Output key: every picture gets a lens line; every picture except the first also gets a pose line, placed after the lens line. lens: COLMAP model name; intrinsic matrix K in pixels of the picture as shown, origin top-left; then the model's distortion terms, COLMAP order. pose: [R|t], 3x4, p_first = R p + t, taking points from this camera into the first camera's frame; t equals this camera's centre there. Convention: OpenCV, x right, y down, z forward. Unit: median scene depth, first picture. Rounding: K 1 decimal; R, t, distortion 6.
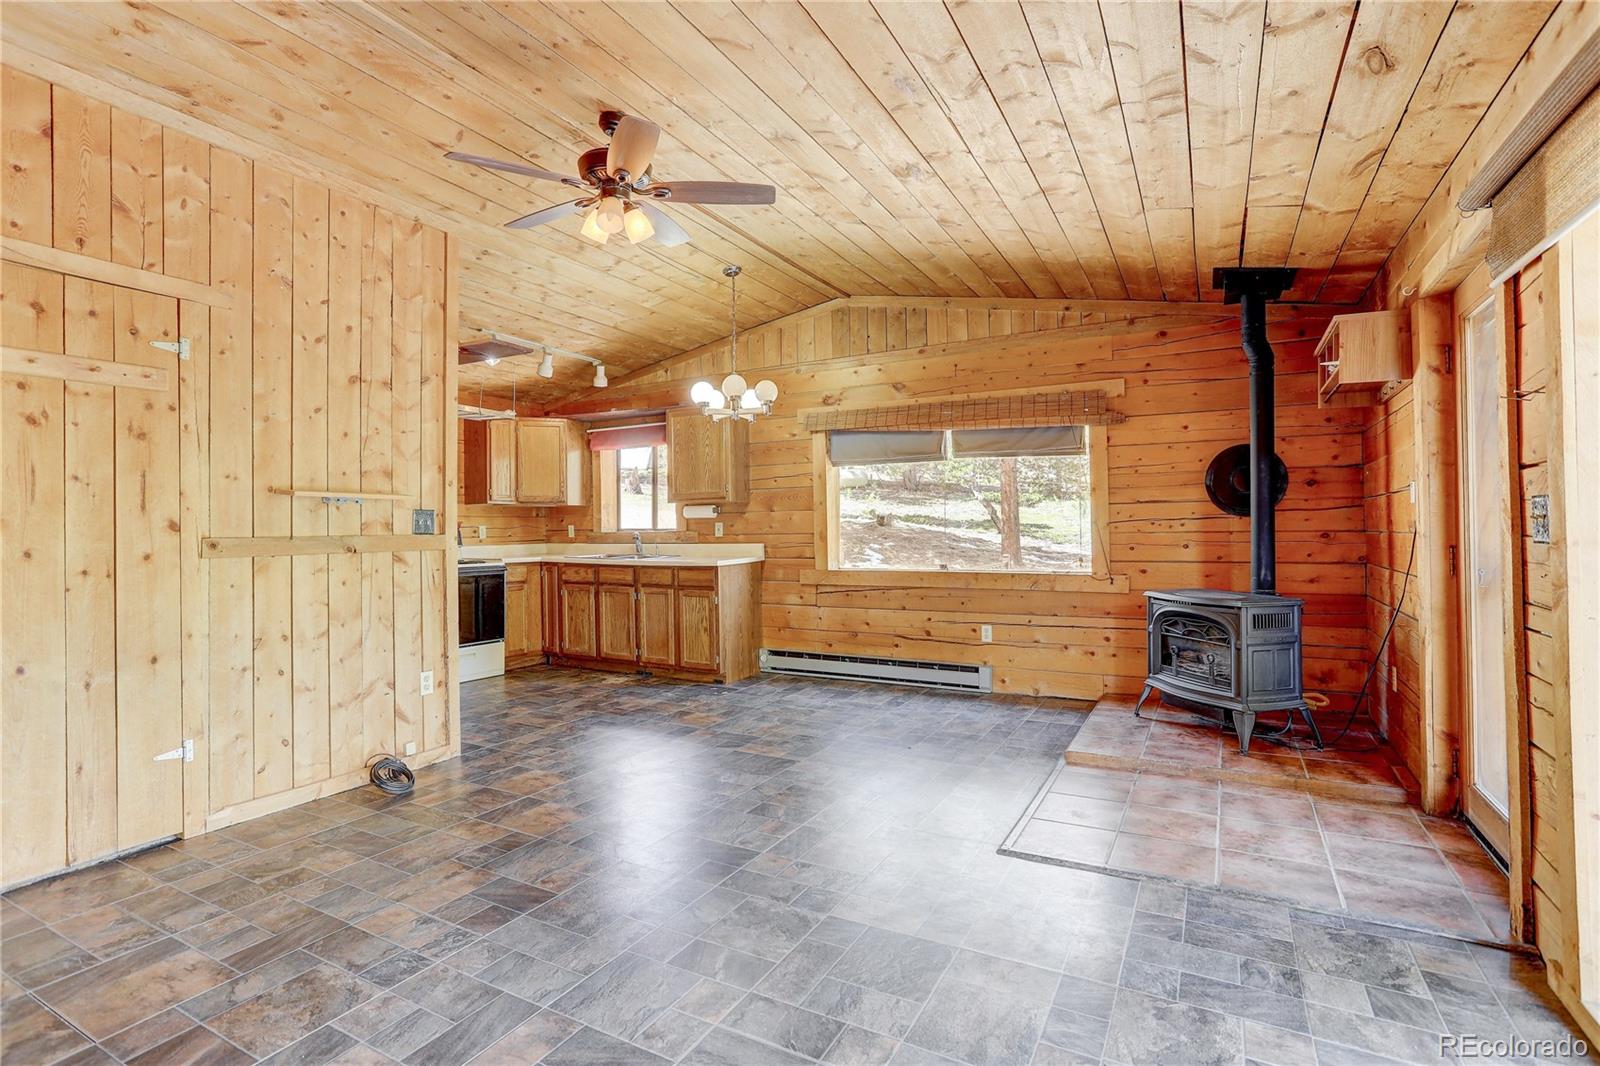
lens RADIAL K [[762.6, 0, 793.5], [0, 762.6, 522.0], [0, 0, 1]] dist [-0.036803, 0.004875]
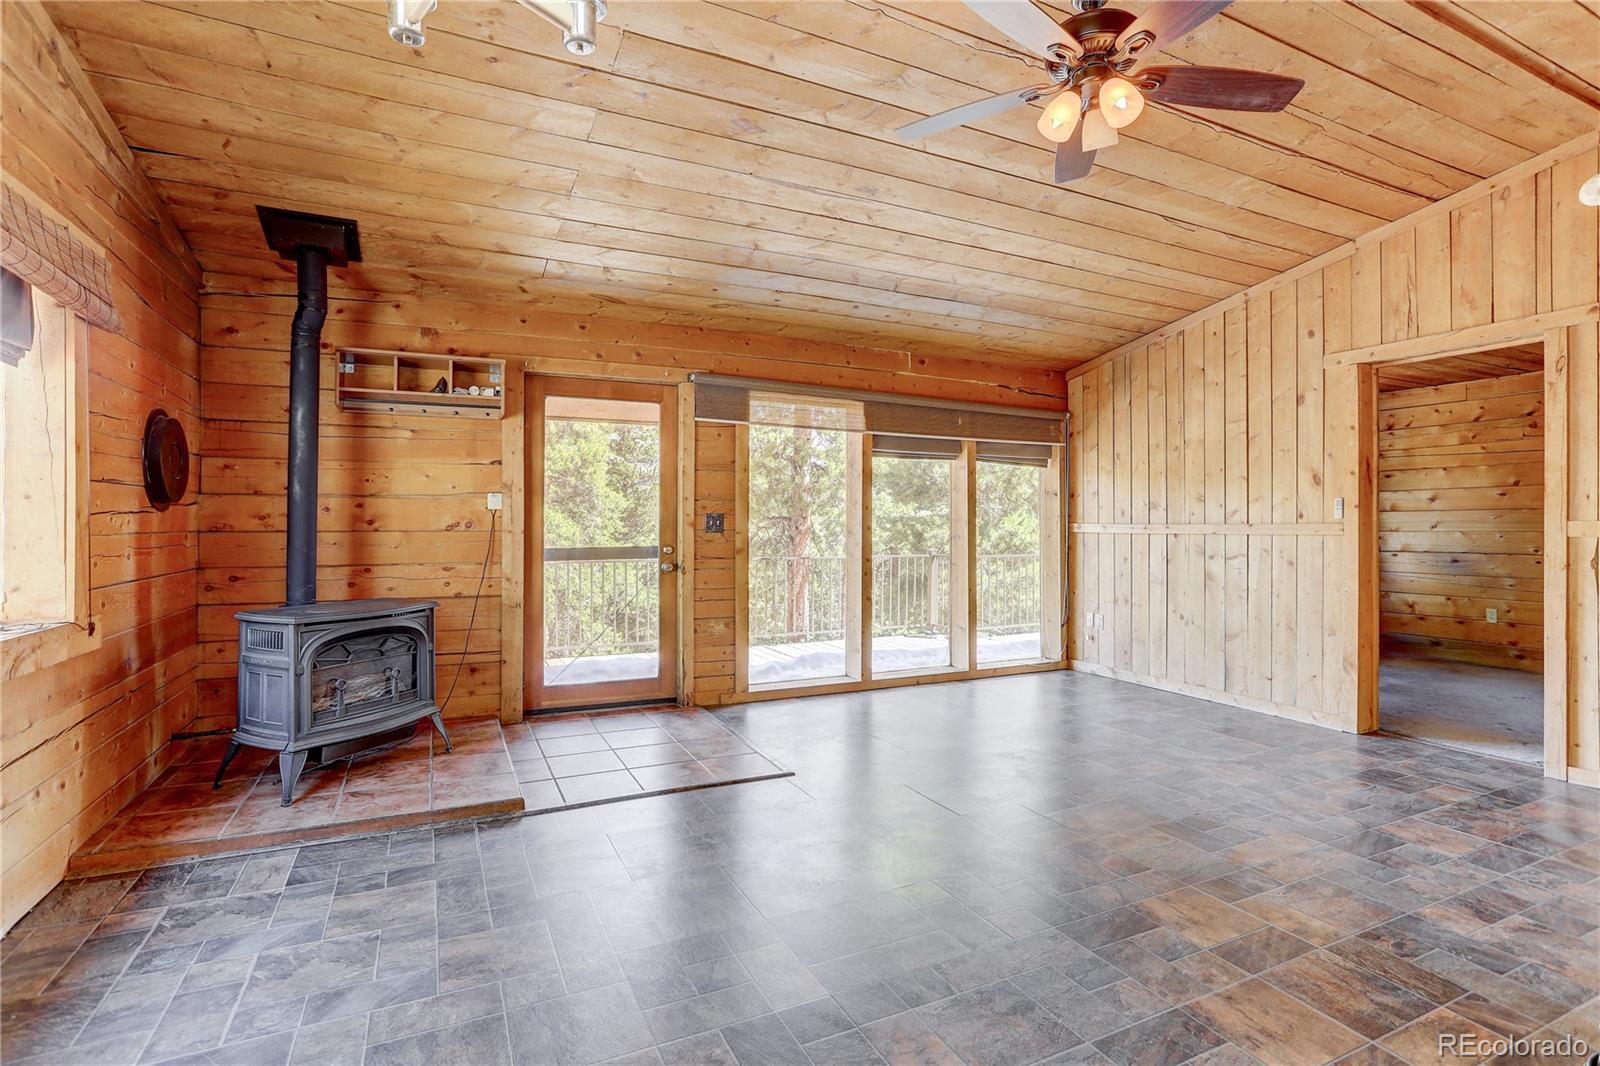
lens RADIAL K [[762.6, 0, 783.2], [0, 762.6, 527.5], [0, 0, 1]] dist [-0.036803, 0.004875]
pose [[-0.812116, 0.005851, 0.583467, -0.274324], [0.000582, 0.999957, -0.009218, 0.014627], [-0.583496, -0.007147, -0.812085, 1.174258]]
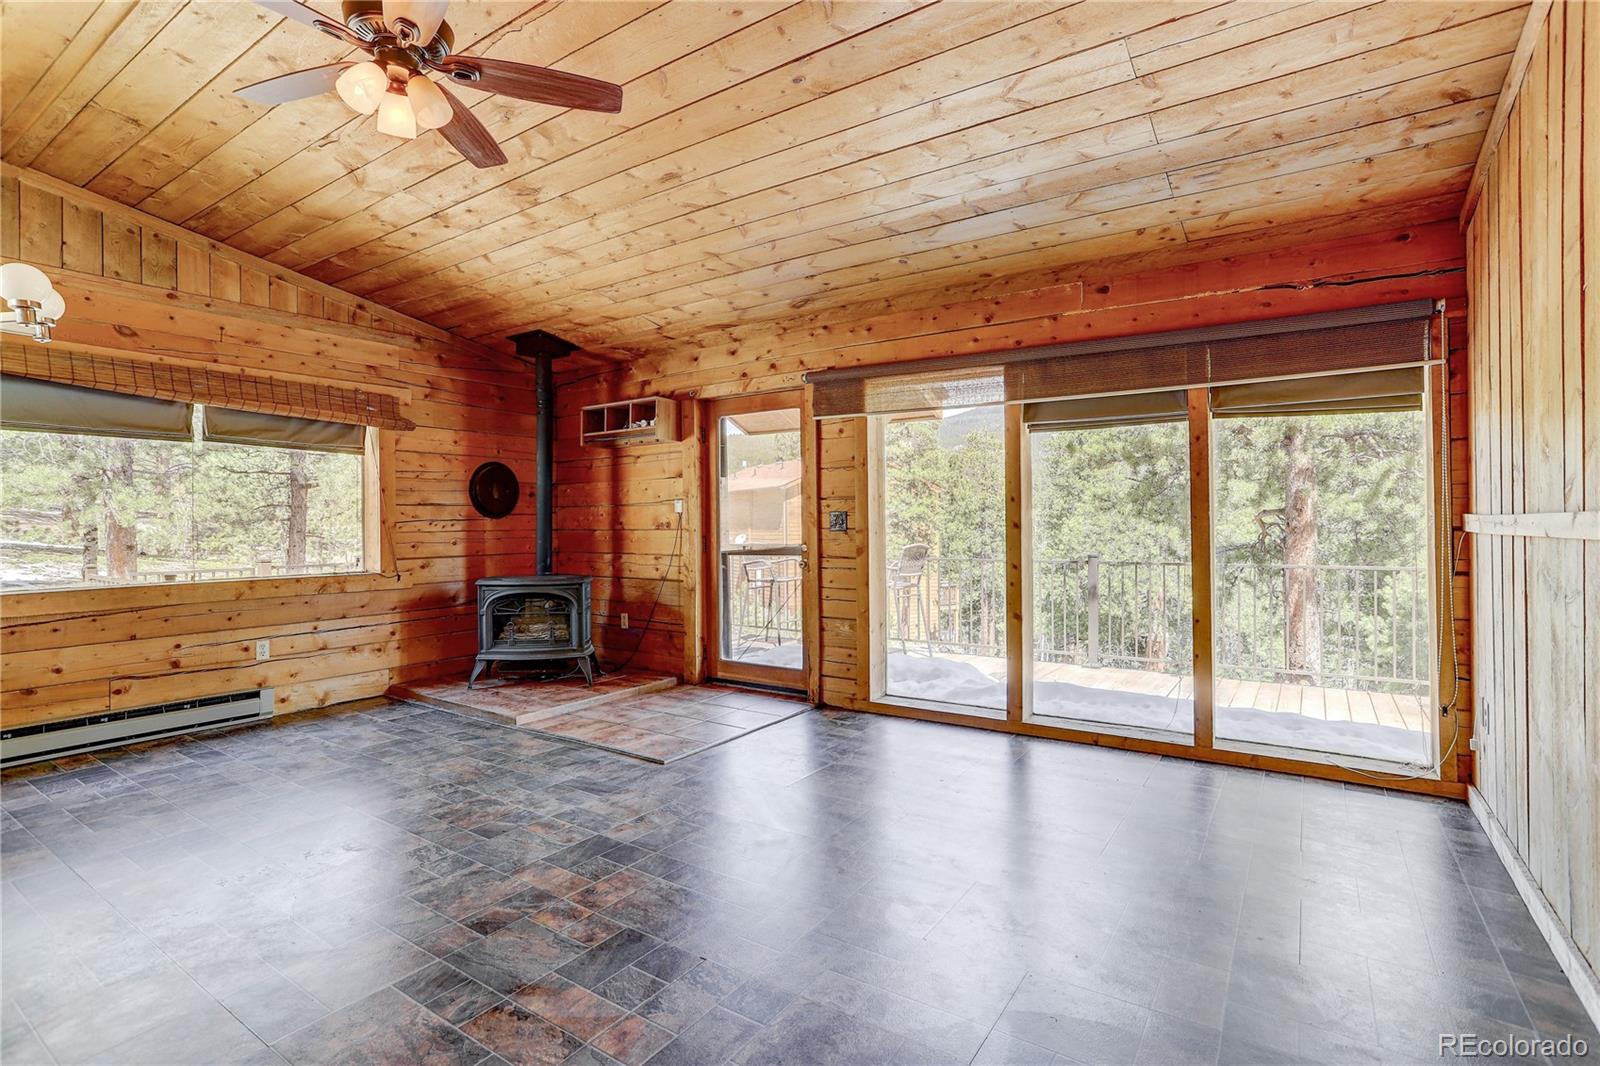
lens RADIAL K [[762.6, 0, 792.8], [0, 762.6, 524.9], [0, 0, 1]] dist [-0.036803, 0.004875]
pose [[0.089494, 0.006173, 0.995968, -0.604300], [-0.002389, 0.999979, -0.005984, 0.009493], [-0.995985, -0.001844, 0.089506, 0.367023]]
